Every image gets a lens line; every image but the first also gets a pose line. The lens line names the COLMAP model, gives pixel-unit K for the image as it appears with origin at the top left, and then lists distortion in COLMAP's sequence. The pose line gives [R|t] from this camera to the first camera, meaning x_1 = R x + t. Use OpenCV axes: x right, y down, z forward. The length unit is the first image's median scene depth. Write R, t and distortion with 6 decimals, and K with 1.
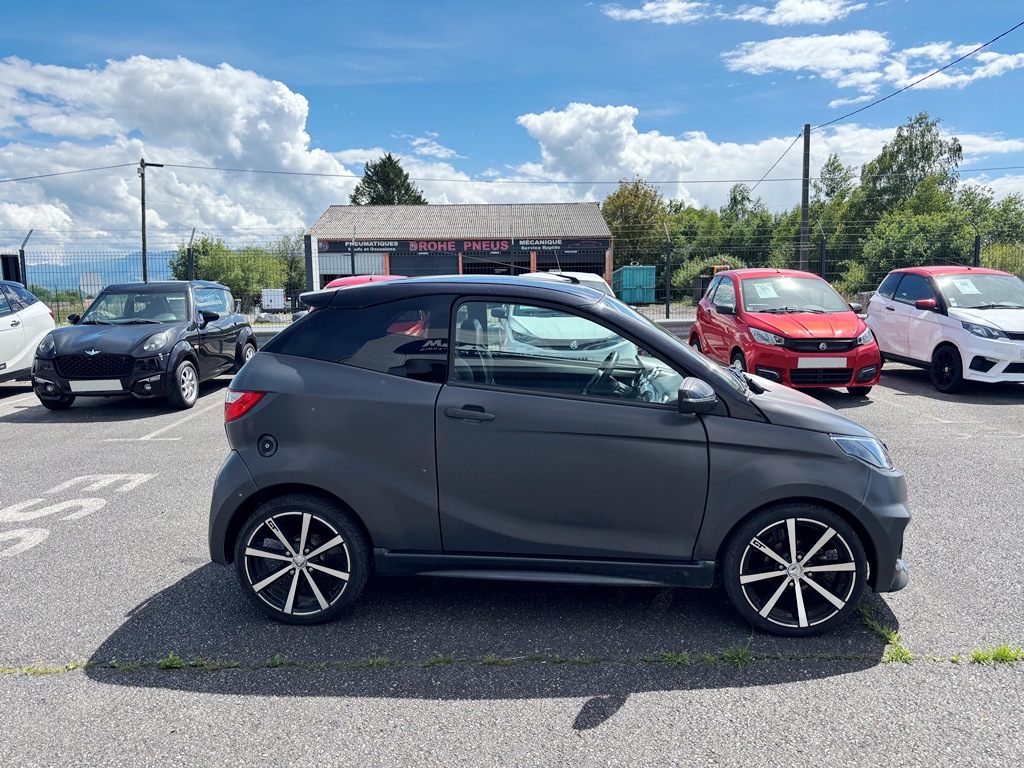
lens RADIAL K [[777.3, 0, 519.1], [0, 777.3, 388.6], [0, 0, 1]] dist [0.026562, -0.033664]
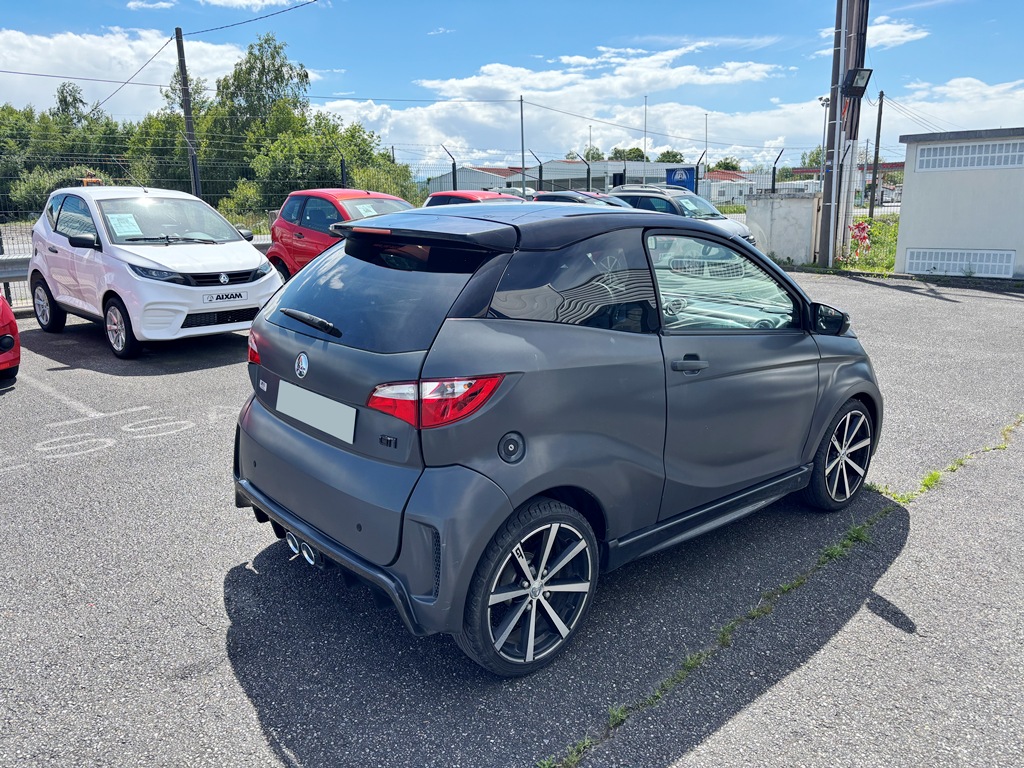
lens RADIAL K [[777.3, 0, 506.8], [0, 777.3, 377.8], [0, 0, 1]] dist [0.026562, -0.033664]
pose [[0.696267, -0.148592, 0.702233, -0.079837], [0.084440, 0.988501, 0.125444, -0.007736], [-0.712798, -0.028046, 0.700808, 0.049678]]
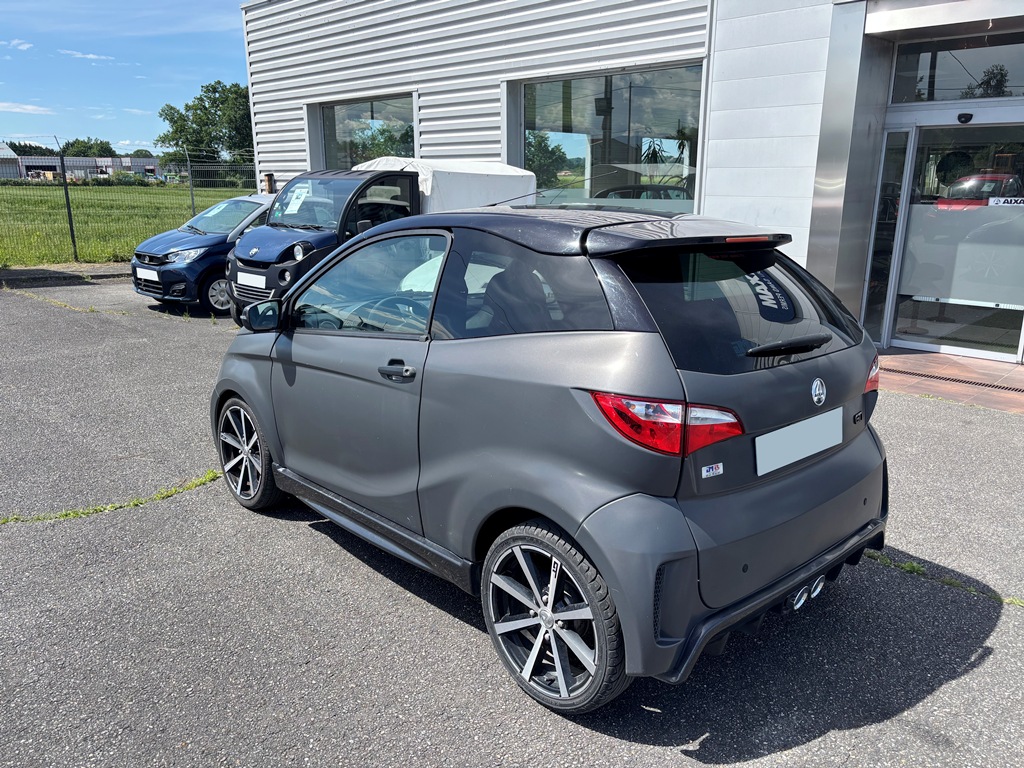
lens RADIAL K [[777.3, 0, 515.7], [0, 777.3, 390.4], [0, 0, 1]] dist [0.026562, -0.033664]
pose [[-0.744518, -0.159354, 0.648305, -0.064195], [0.080436, 0.942608, 0.324067, -0.026159], [-0.662739, 0.293421, -0.688971, 0.187206]]
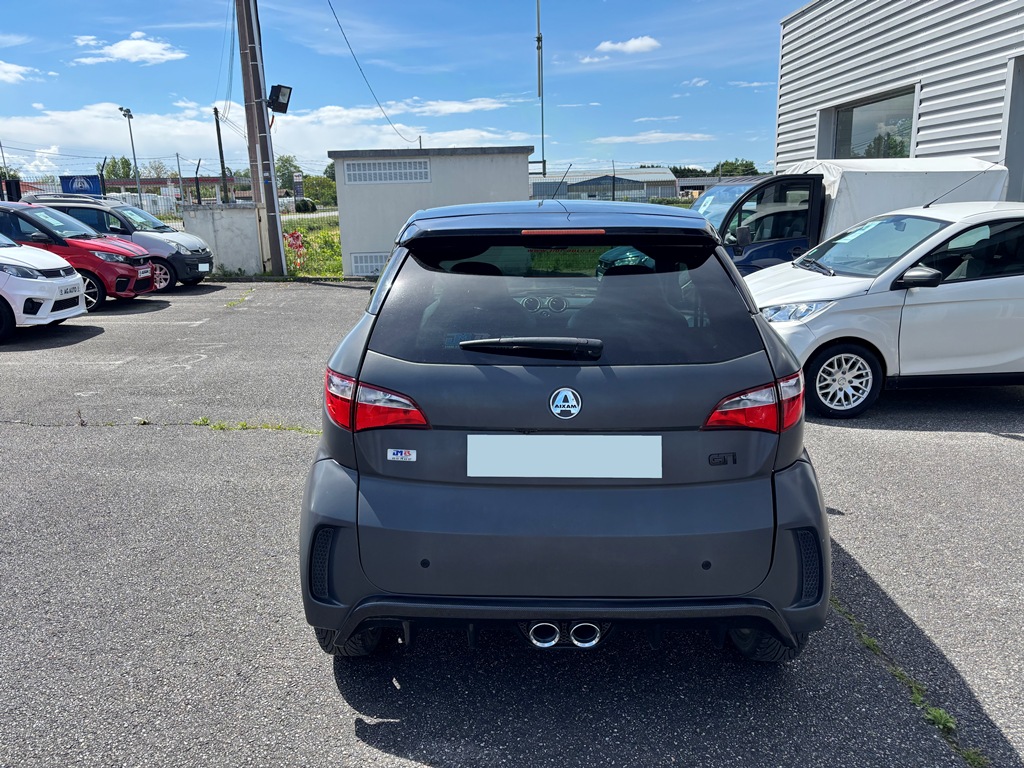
lens RADIAL K [[777.3, 0, 507.7], [0, 777.3, 377.6], [0, 0, 1]] dist [0.026562, -0.033664]
pose [[-0.067041, -0.198459, 0.977814, -0.098806], [0.139752, 0.968490, 0.206149, -0.016291], [-0.987914, 0.150471, -0.037193, 0.126685]]
